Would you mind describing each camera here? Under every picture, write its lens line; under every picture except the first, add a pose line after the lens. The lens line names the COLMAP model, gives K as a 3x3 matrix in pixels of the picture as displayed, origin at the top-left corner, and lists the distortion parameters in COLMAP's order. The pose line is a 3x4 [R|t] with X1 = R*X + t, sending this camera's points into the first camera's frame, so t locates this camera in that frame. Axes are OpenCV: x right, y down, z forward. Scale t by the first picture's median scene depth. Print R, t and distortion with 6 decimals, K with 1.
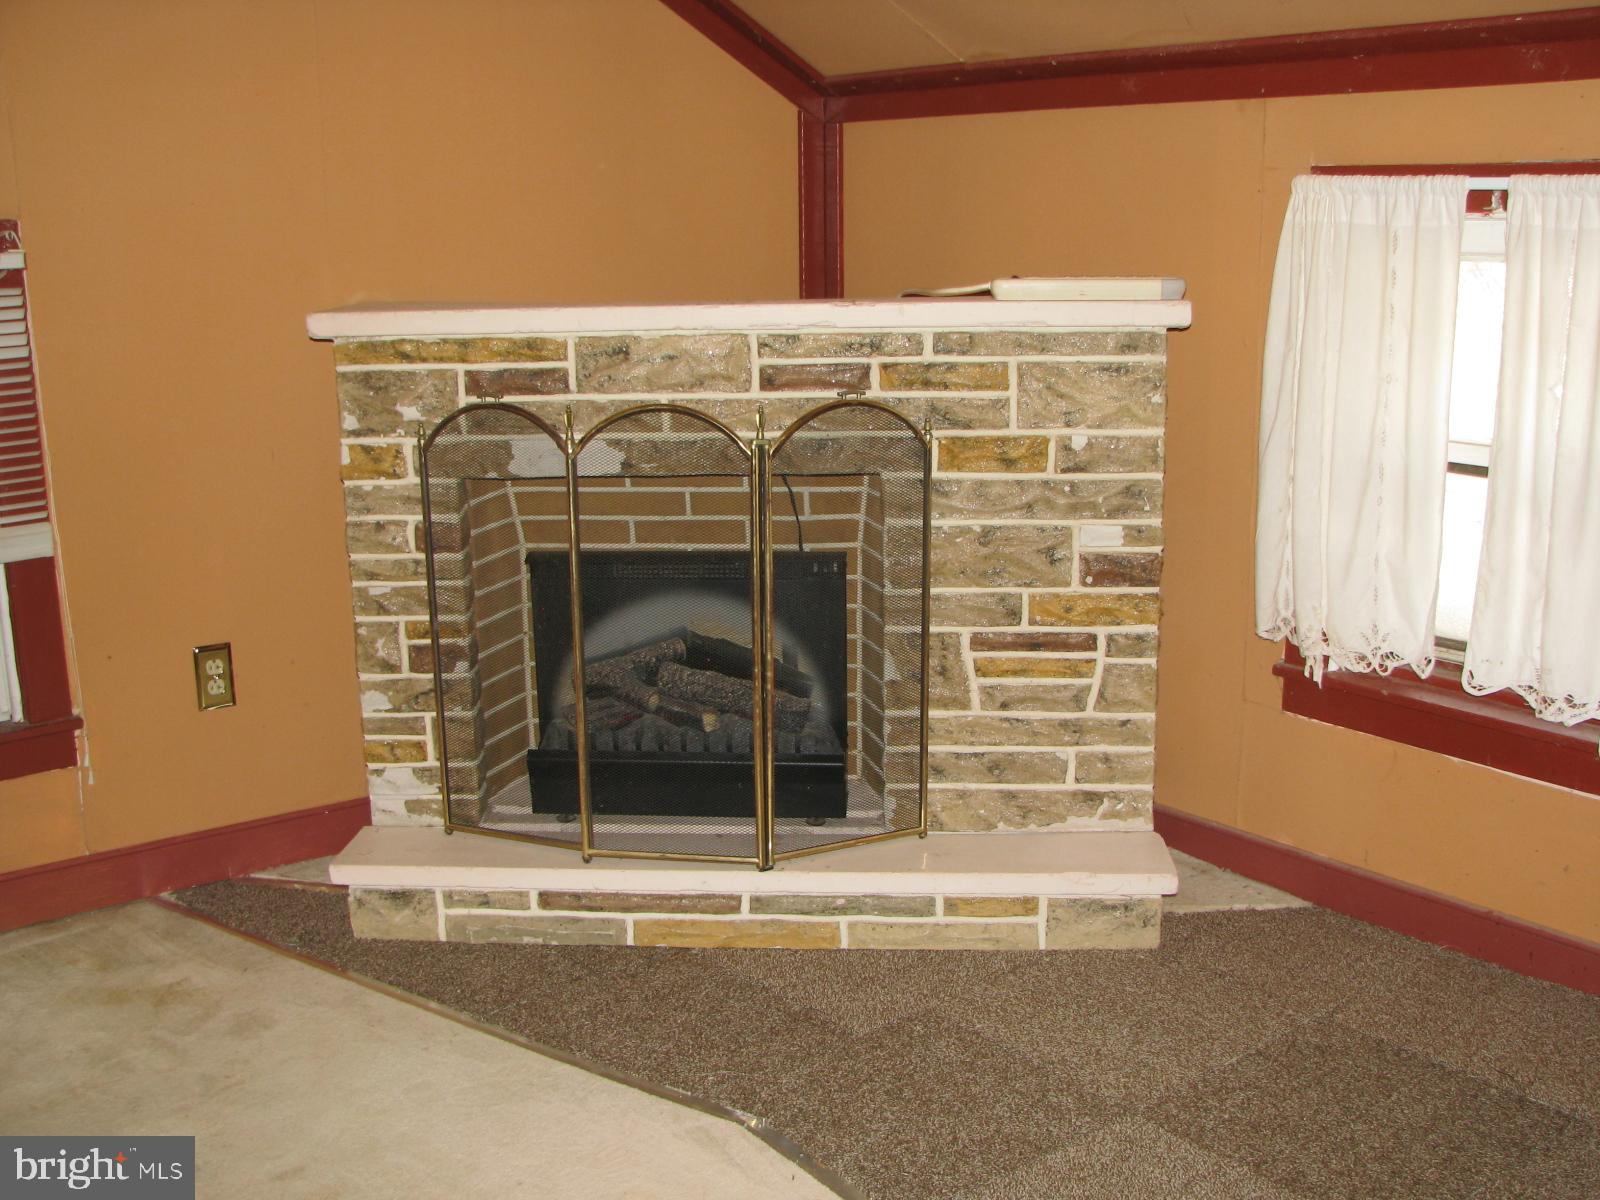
lens RADIAL K [[1716.7, 0, 817.1], [0, 1716.7, 608.7], [0, 0, 1]] dist [-0.203376, 0.273107]
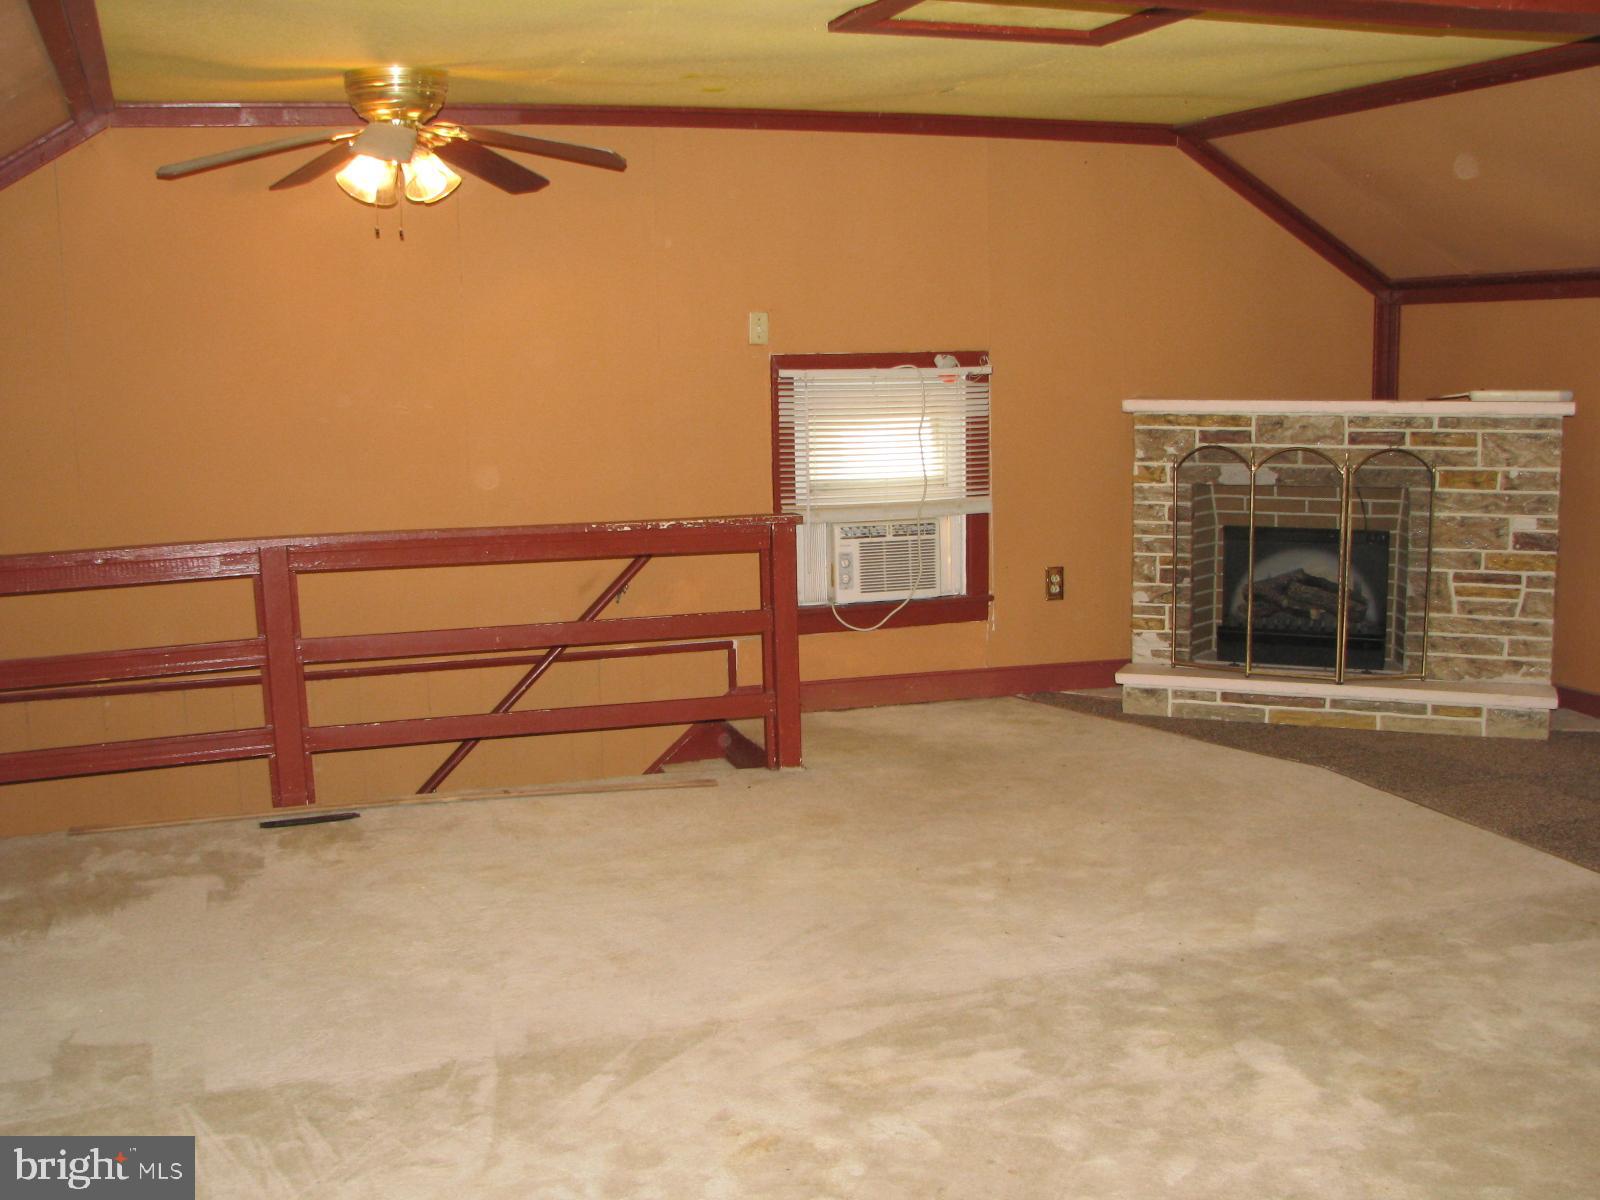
lens RADIAL K [[1716.7, 0, 817.1], [0, 1716.7, 608.7], [0, 0, 1]] dist [-0.203376, 0.273107]
pose [[0.944808, 0.048206, -0.324057, 0.026384], [-0.073316, 0.995141, -0.065722, 0.233694], [0.319314, 0.085853, 0.943752, -1.017087]]
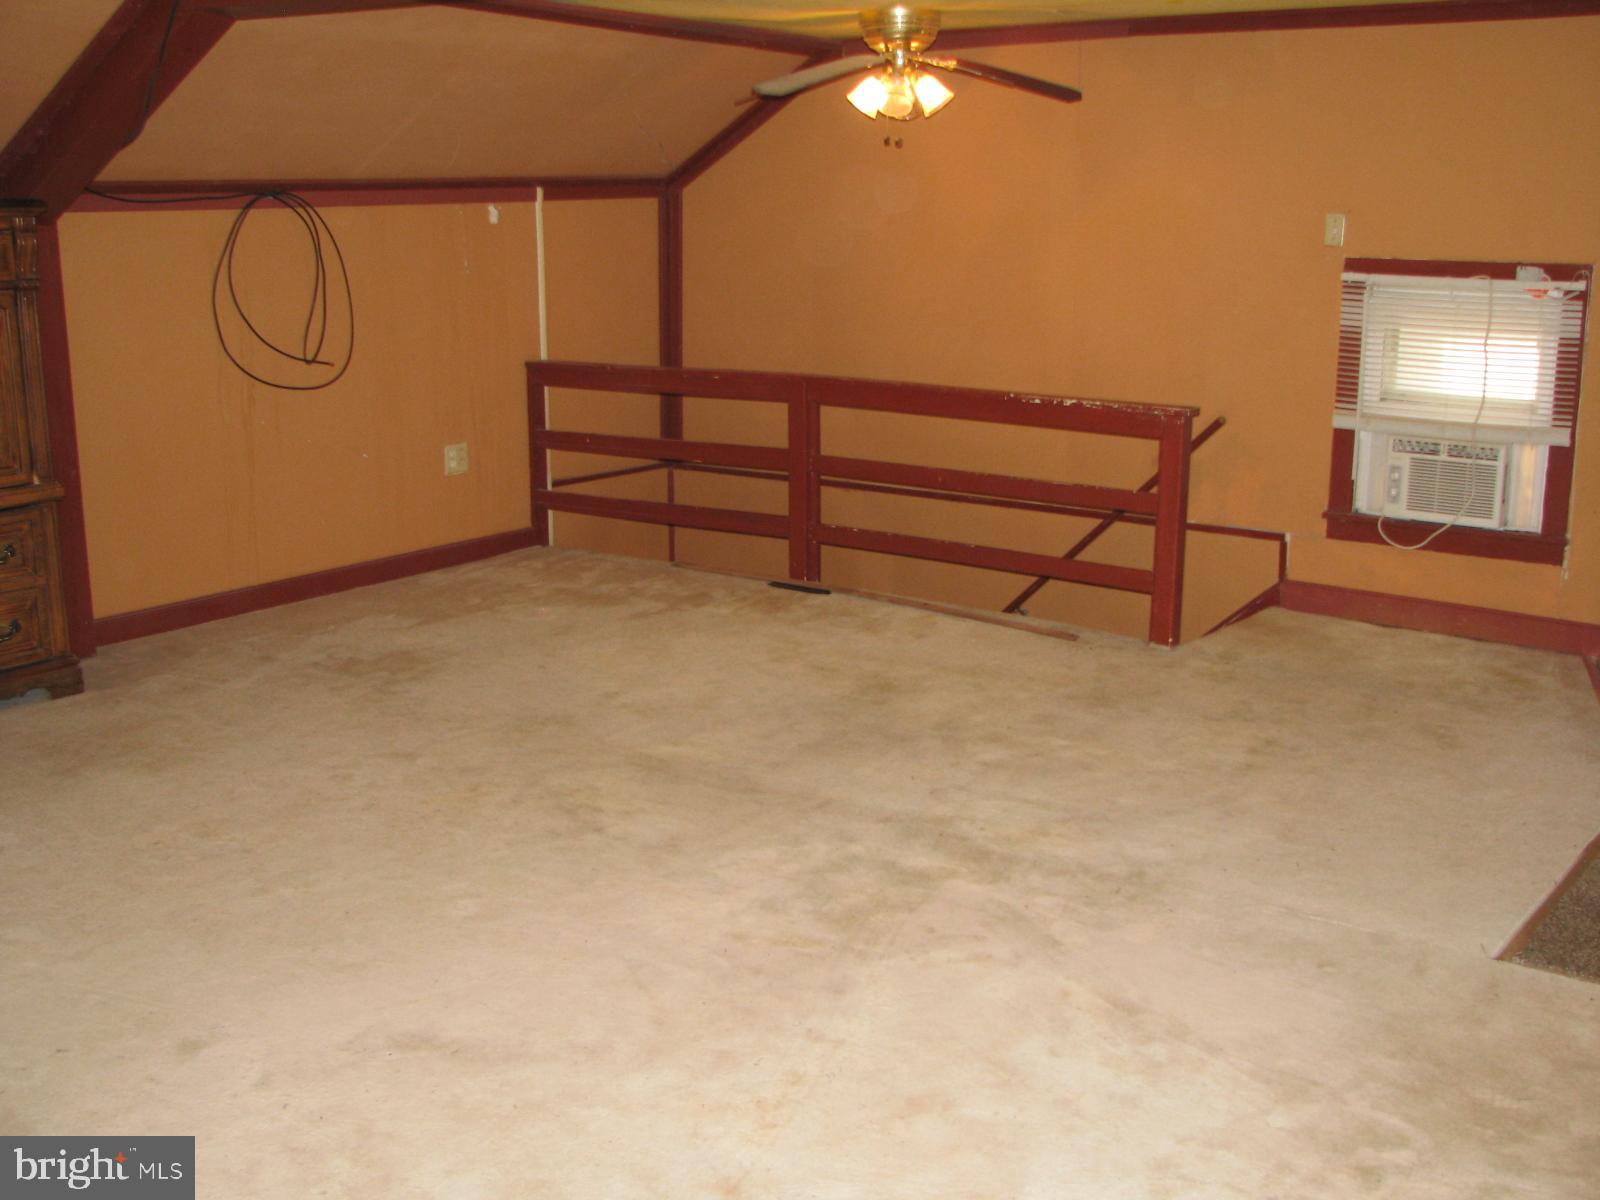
lens RADIAL K [[1716.7, 0, 817.1], [0, 1716.7, 608.7], [0, 0, 1]] dist [-0.203376, 0.273107]
pose [[0.262247, 0.231201, -0.936895, 1.054399], [-0.233763, 0.957179, 0.170774, 0.019516], [0.936259, 0.174226, 0.305063, -0.296420]]
